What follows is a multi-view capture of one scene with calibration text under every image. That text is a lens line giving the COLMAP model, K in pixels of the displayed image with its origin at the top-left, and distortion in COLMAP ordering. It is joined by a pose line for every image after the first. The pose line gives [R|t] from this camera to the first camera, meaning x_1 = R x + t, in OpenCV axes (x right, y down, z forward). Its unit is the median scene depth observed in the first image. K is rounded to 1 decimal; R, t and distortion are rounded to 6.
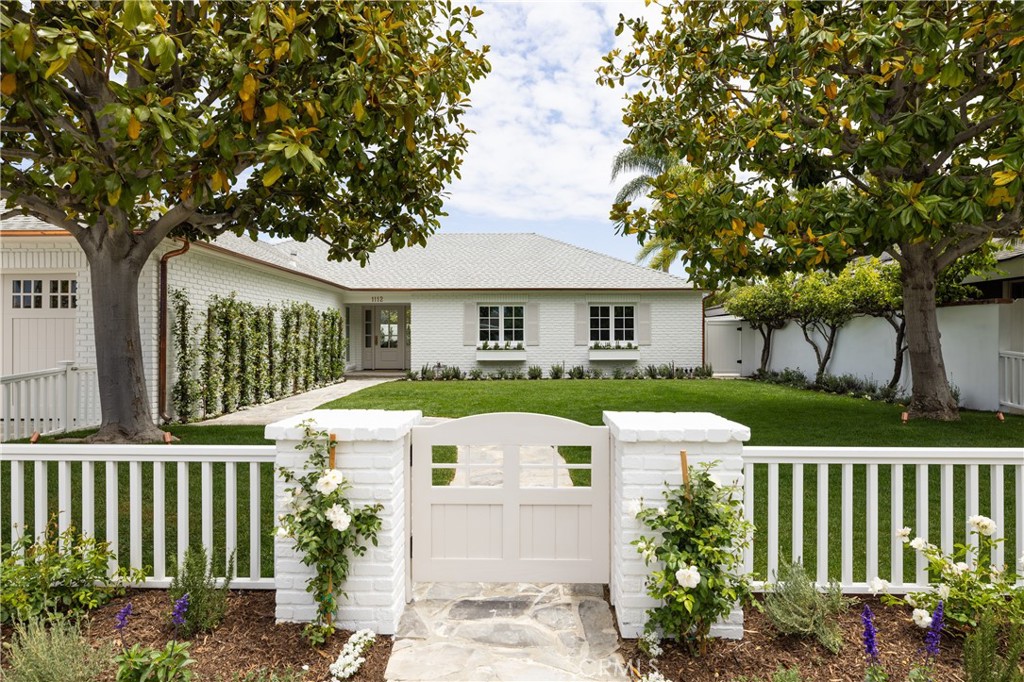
lens RADIAL K [[597.7, 0, 510.1], [0, 597.7, 336.0], [0, 0, 1]] dist [0.005232, -0.000118]
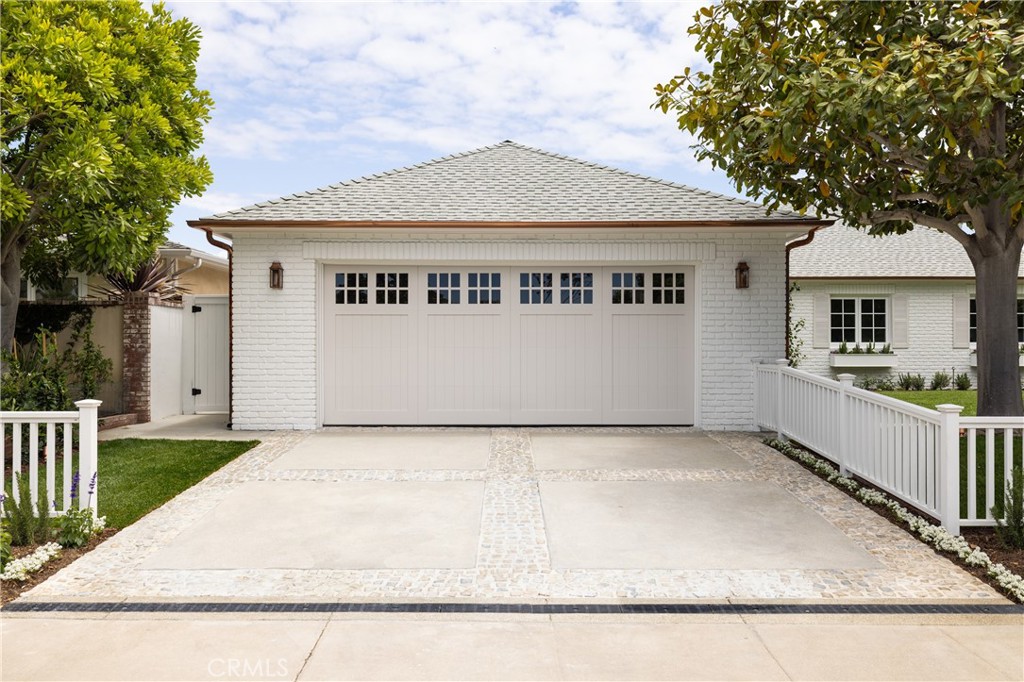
lens RADIAL K [[925.1, 0, 512.8], [0, 925.1, 344.6], [0, 0, 1]] dist [0.053523, -0.006283]
pose [[0.999567, -0.005654, 0.028882, -0.515886], [0.005723, 0.999981, -0.002283, 0.010909], [-0.028869, 0.002448, 0.999580, -0.233082]]
